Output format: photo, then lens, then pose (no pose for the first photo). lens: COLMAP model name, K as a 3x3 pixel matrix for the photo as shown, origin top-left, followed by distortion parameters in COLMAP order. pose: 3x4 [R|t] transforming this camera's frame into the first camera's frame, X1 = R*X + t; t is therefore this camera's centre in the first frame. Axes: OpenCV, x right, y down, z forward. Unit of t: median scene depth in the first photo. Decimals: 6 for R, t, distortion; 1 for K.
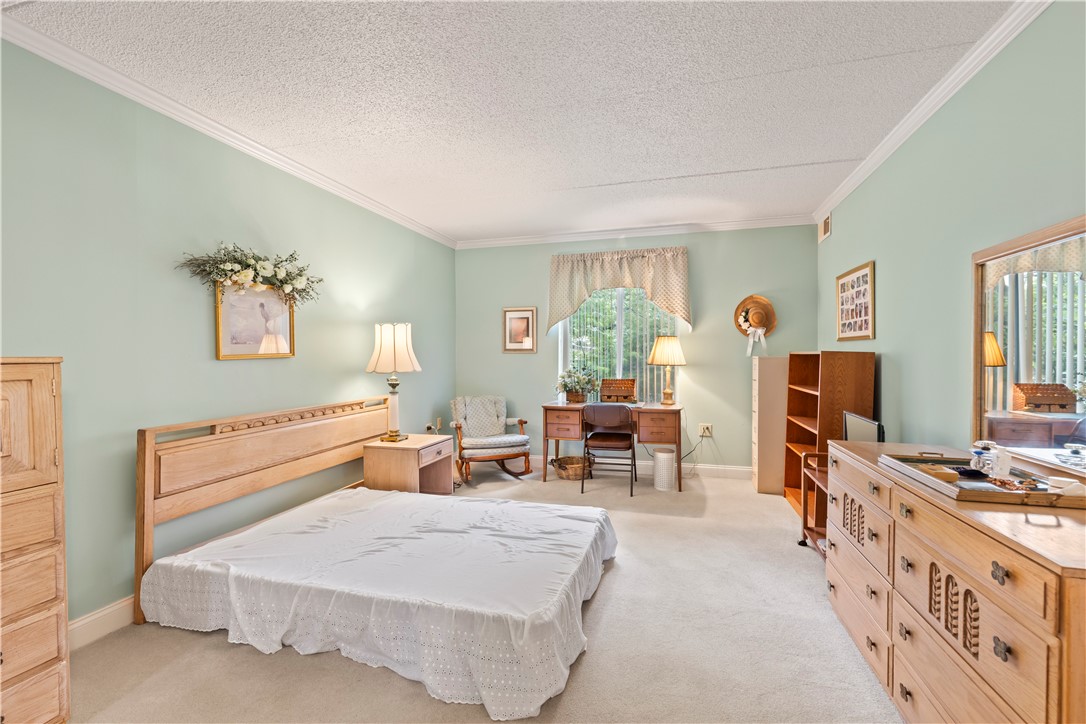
lens RADIAL K [[489.4, 0, 542.9], [0, 489.4, 364.9], [0, 0, 1]] dist [0.005372, -0.001487]
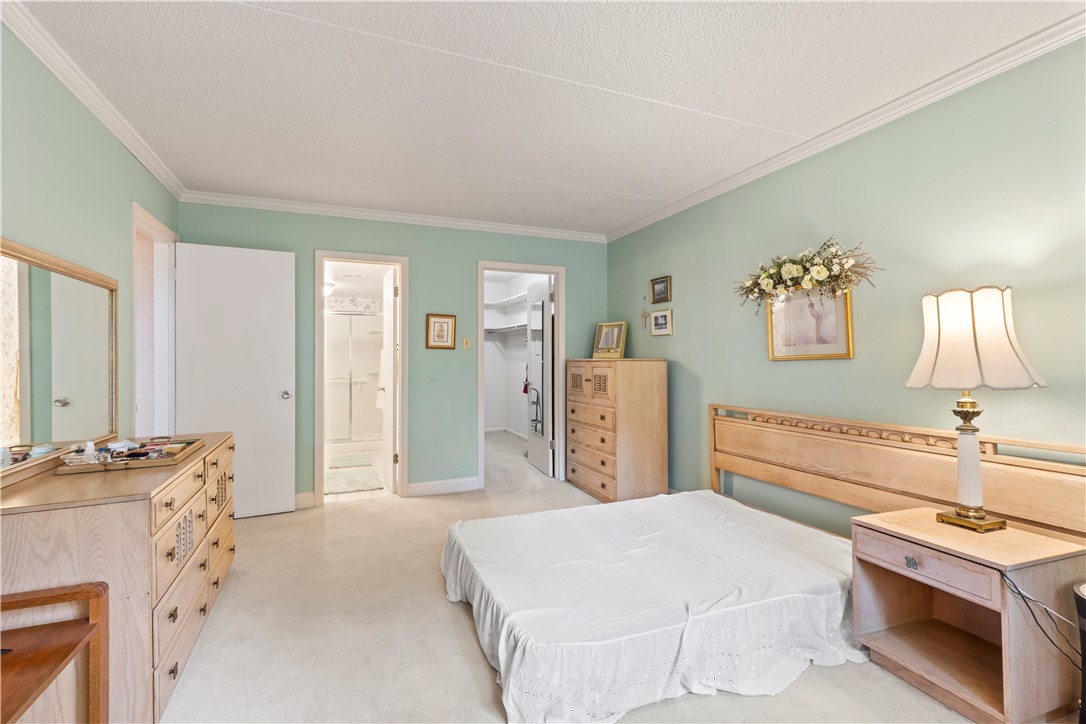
lens RADIAL K [[489.4, 0, 541.1], [0, 489.4, 357.1], [0, 0, 1]] dist [0.005372, -0.001487]
pose [[-0.790050, 0.008130, -0.612989, 0.446522], [0.000279, 0.999917, 0.012902, -0.030808], [0.613043, 0.010023, -0.789986, 1.438372]]
